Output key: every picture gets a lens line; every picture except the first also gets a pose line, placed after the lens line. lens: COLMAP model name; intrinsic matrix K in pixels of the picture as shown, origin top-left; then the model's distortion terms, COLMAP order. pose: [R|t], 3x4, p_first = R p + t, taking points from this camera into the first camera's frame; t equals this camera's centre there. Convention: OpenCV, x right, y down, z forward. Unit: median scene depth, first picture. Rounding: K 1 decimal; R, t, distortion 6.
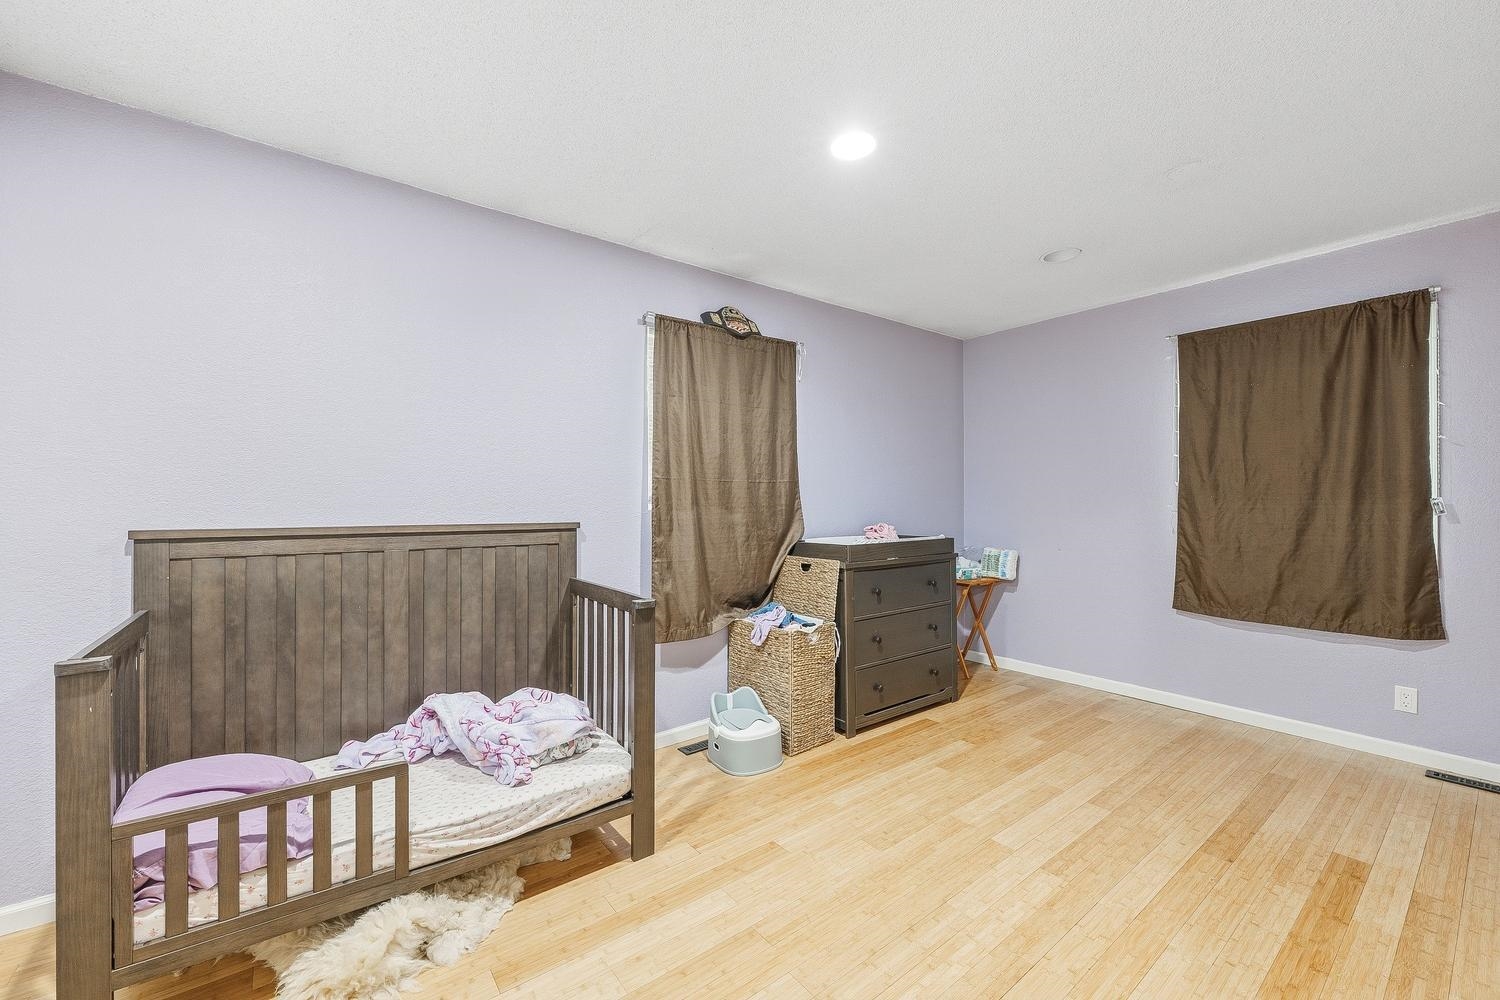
lens RADIAL K [[601.1, 0, 746.0], [0, 601.1, 501.1], [0, 0, 1]] dist [-0.001649, -0.000938]
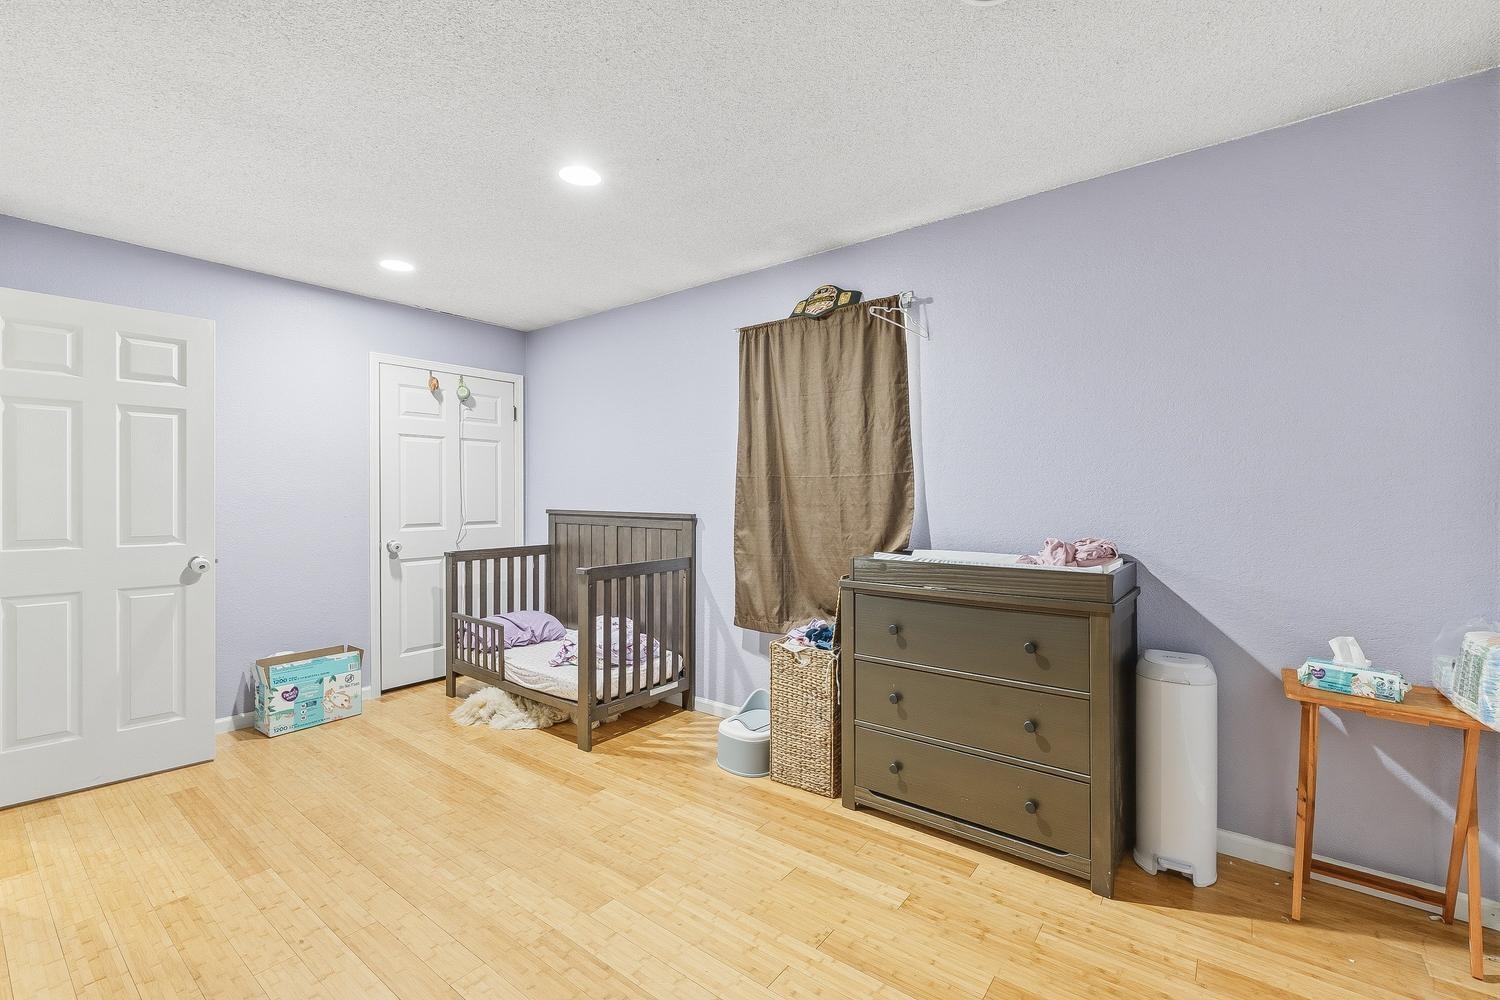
lens RADIAL K [[639.5, 0, 743.9], [0, 639.5, 496.7], [0, 0, 1]] dist [0.000354, 0.000303]
pose [[0.247770, 0.005233, -0.968805, 1.143553], [-0.000736, 0.999986, 0.005214, -0.009837], [0.968819, -0.000578, 0.247770, 0.823097]]
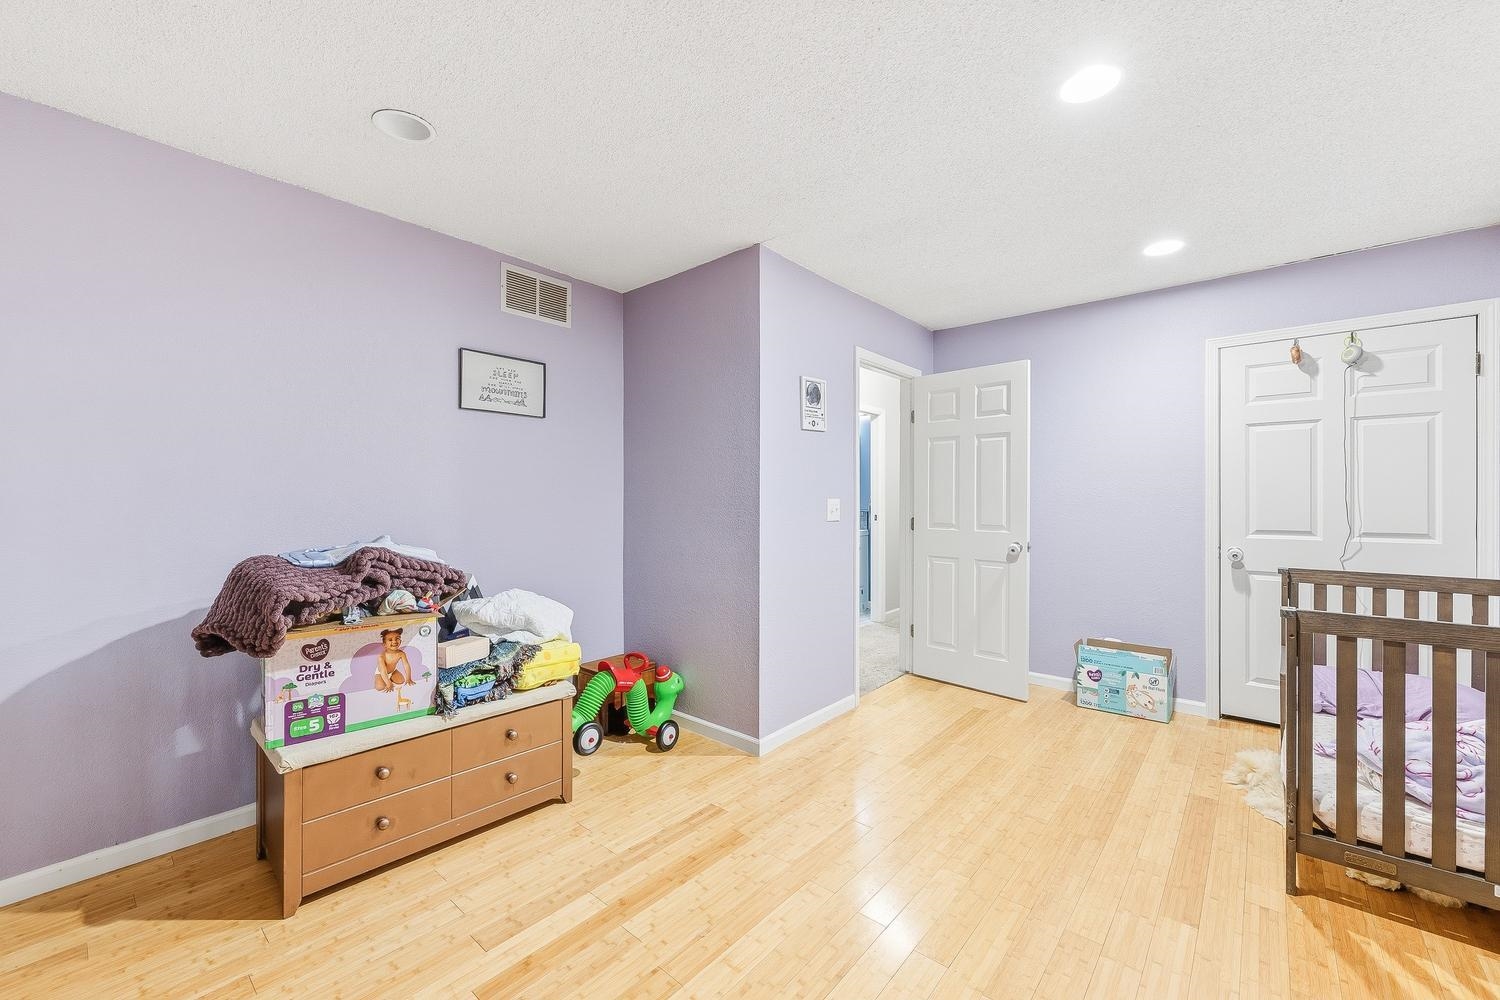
lens RADIAL K [[601.1, 0, 753.1], [0, 601.1, 496.6], [0, 0, 1]] dist [-0.001649, -0.000938]
pose [[-0.978954, 0.005092, -0.204017, 0.675175], [0.004674, 0.999986, 0.002531, -0.010580], [0.204027, 0.001525, -0.978964, 1.436329]]
